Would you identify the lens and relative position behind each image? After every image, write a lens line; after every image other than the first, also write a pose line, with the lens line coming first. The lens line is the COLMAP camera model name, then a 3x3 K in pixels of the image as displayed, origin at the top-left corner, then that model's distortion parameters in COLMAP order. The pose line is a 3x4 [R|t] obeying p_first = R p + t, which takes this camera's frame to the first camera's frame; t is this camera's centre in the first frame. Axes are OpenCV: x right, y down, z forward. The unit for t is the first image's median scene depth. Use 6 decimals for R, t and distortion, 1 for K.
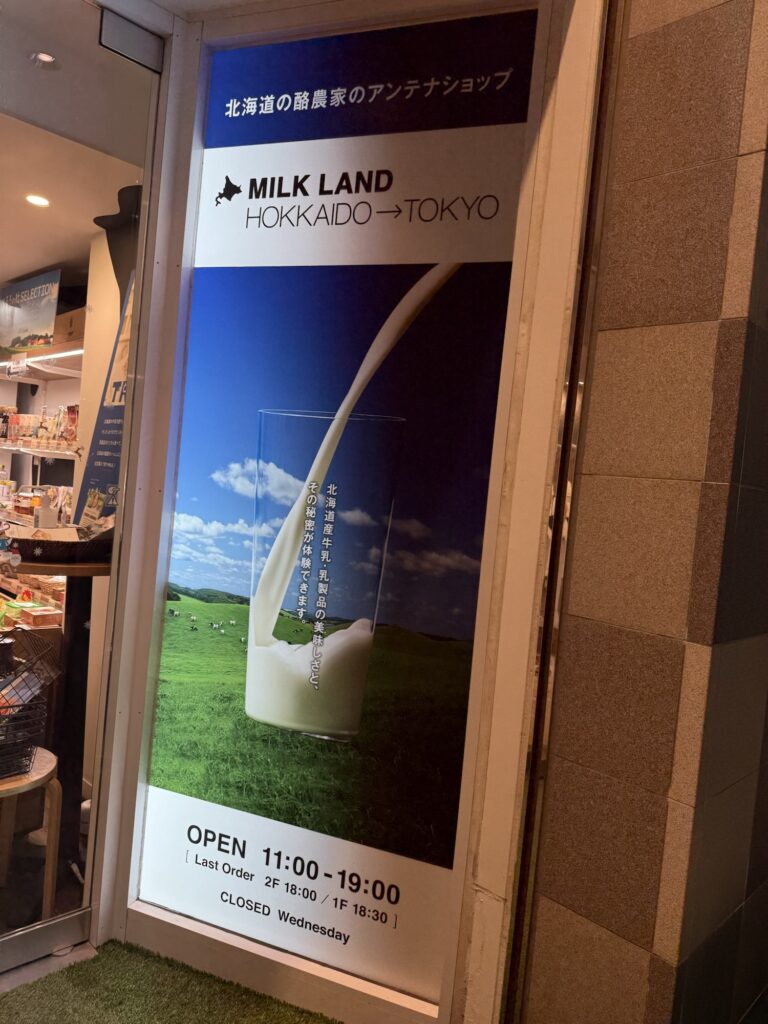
lens RADIAL K [[727.2, 0, 384.0], [0, 727.2, 512.0], [0, 0, 1]] dist [0.024764, -0.006479]
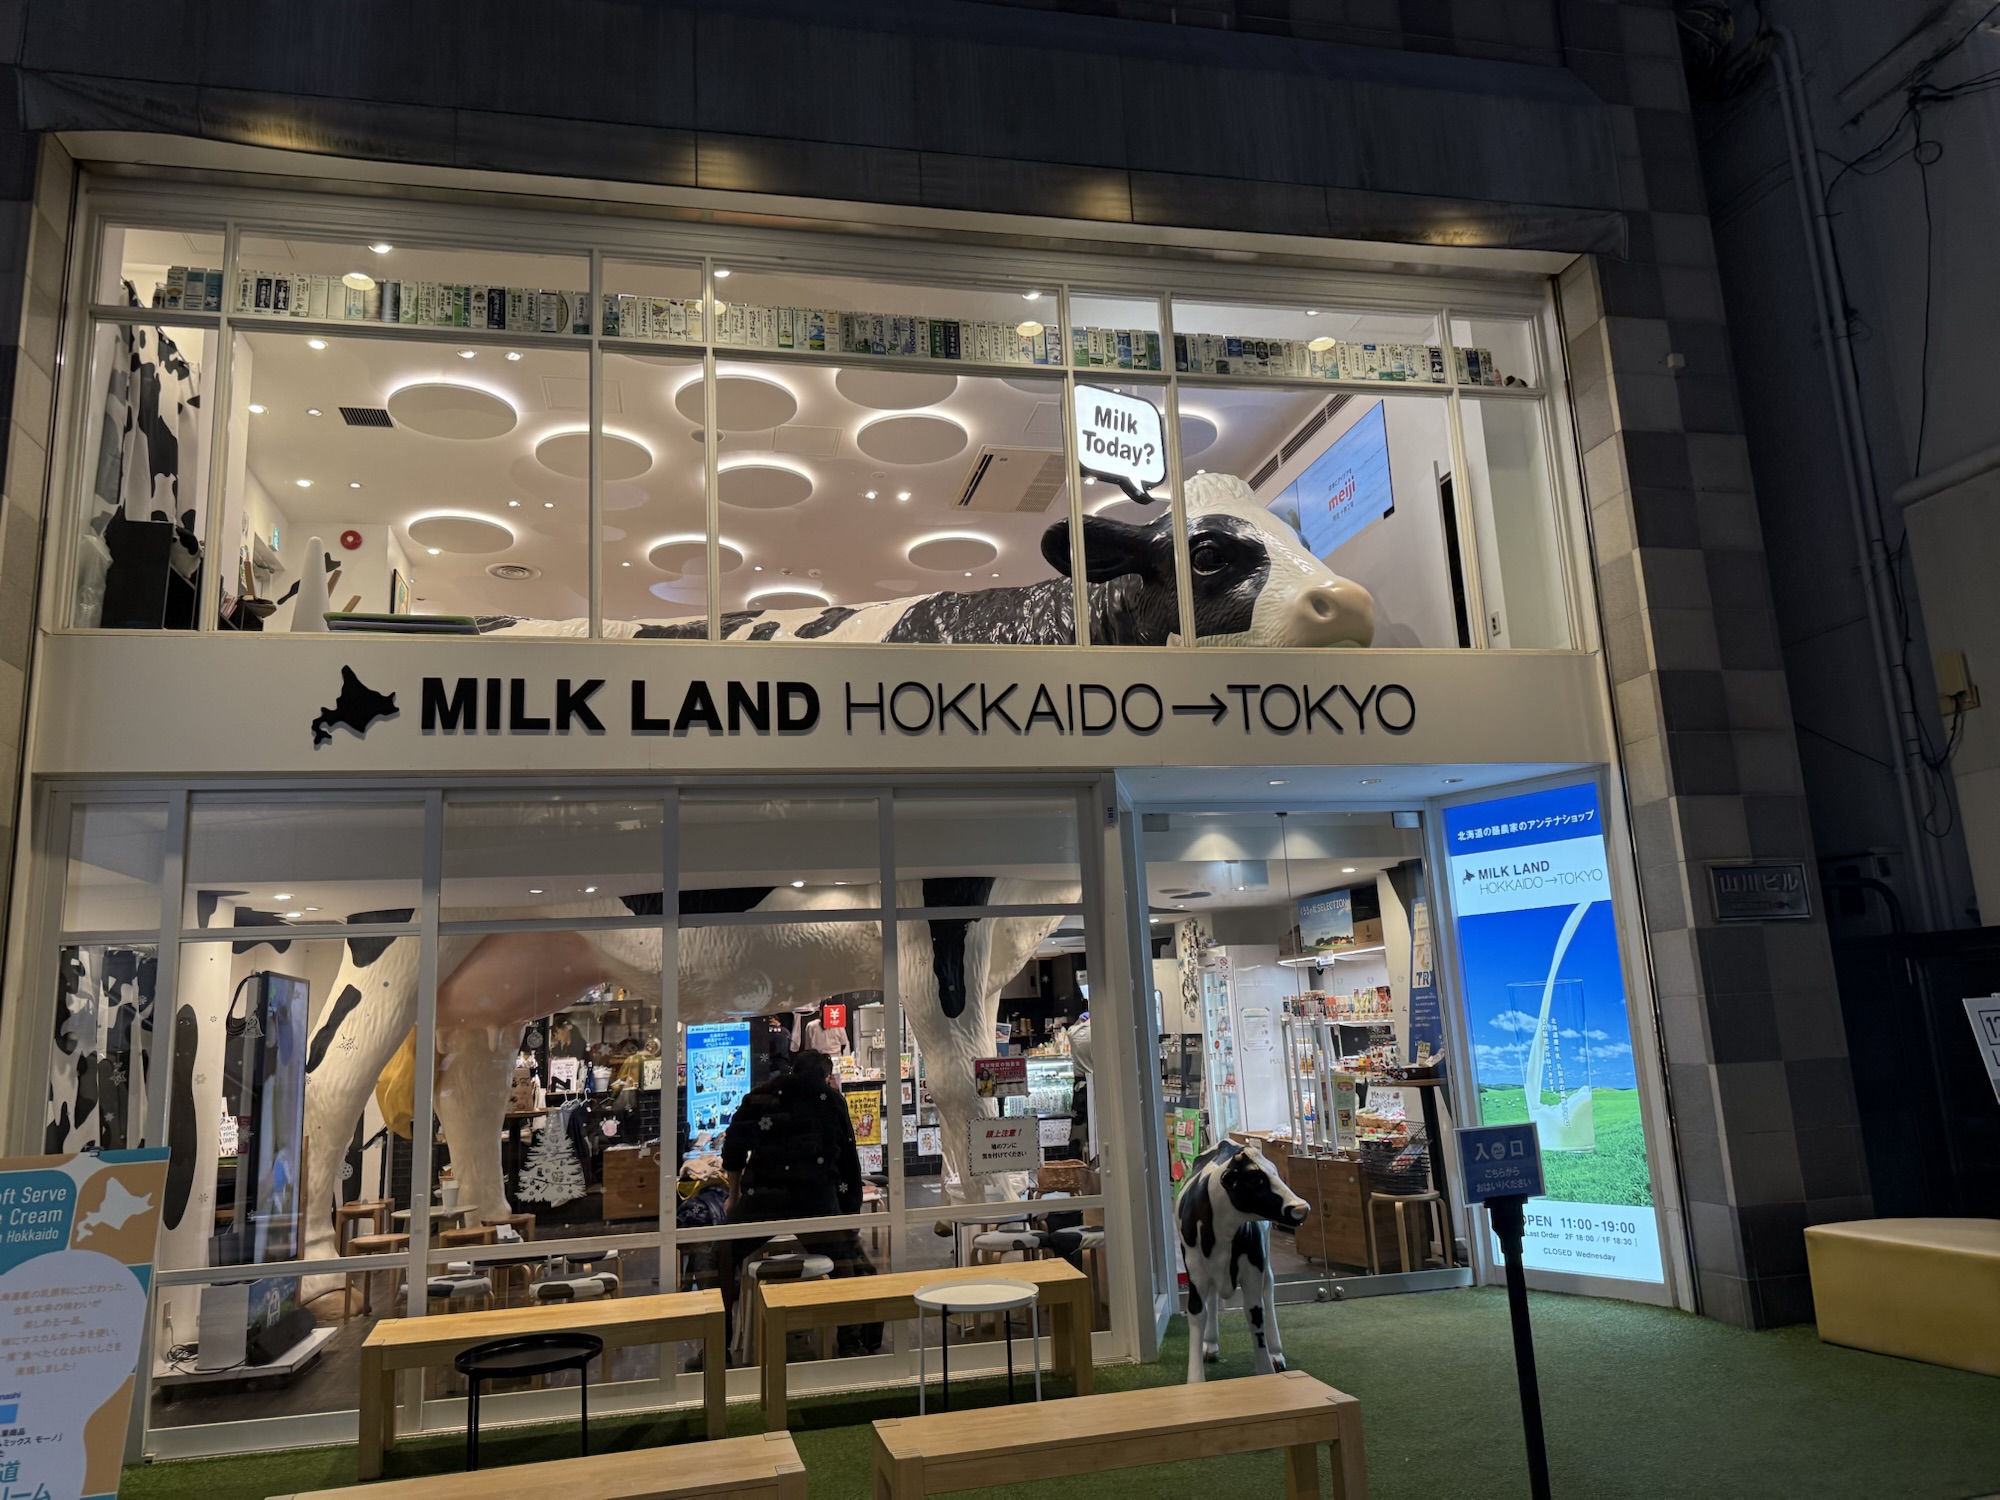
lens RADIAL K [[1420.2, 0, 1000.0], [0, 1420.2, 750.0], [0, 0, 1]] dist [0.024764, -0.006479]
pose [[0.839134, -0.239862, -0.488180, 0.704918], [0.114480, 0.955294, -0.272595, 0.143367], [0.531740, 0.172857, 0.829079, -3.004366]]
